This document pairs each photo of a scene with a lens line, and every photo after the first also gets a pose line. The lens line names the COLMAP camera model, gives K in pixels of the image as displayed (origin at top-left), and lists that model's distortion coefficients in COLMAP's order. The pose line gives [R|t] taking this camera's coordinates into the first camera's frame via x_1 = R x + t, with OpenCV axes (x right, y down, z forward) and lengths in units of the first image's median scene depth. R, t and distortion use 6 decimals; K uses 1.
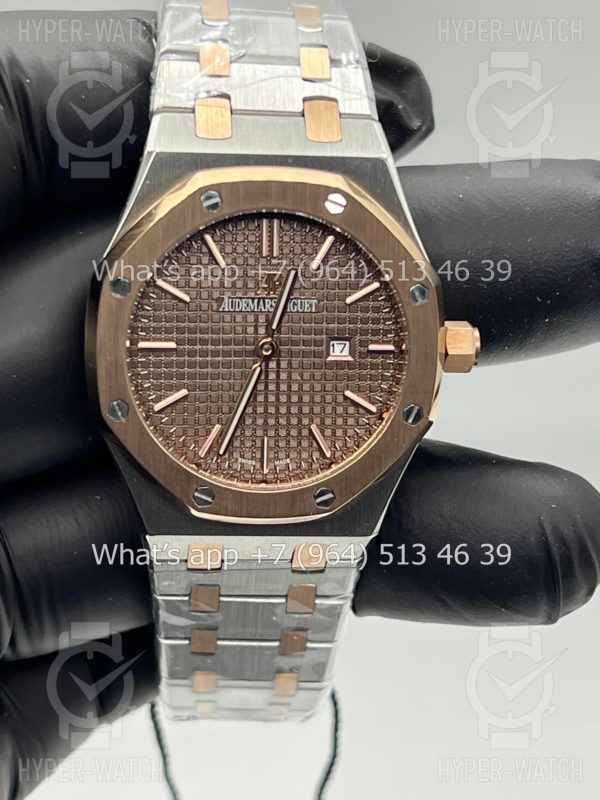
lens RADIAL K [[1948.6, 0, 300.0], [0, 1948.6, 400.0], [0, 0, 1]] dist [0.277009, 0.032570]
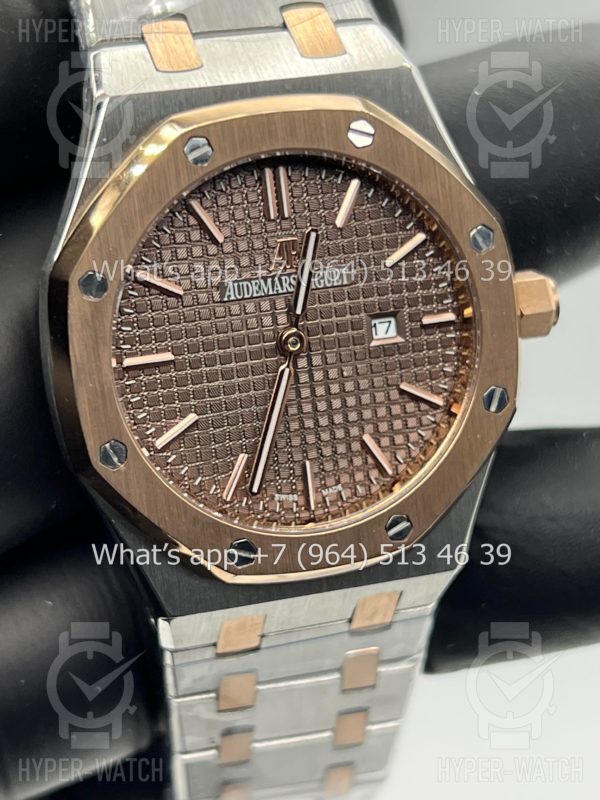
lens RADIAL K [[1948.6, 0, 300.0], [0, 1948.6, 400.0], [0, 0, 1]] dist [0.277009, 0.032570]
pose [[0.976743, -0.154127, 0.149055, -0.128466], [0.157759, 0.987395, -0.012788, 0.005296], [-0.145205, 0.036006, 0.988746, 0.265637]]
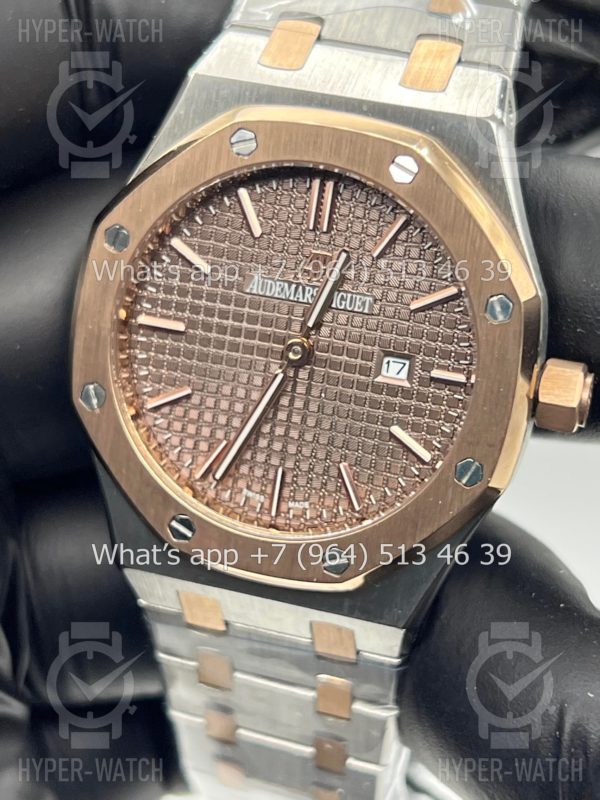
lens RADIAL K [[1948.6, 0, 300.0], [0, 1948.6, 400.0], [0, 0, 1]] dist [0.277009, 0.032570]
pose [[0.928535, 0.166596, -0.331765, 0.236855], [-0.183723, 0.982760, -0.020707, 0.007548], [0.322596, 0.080180, 0.943135, 0.291266]]
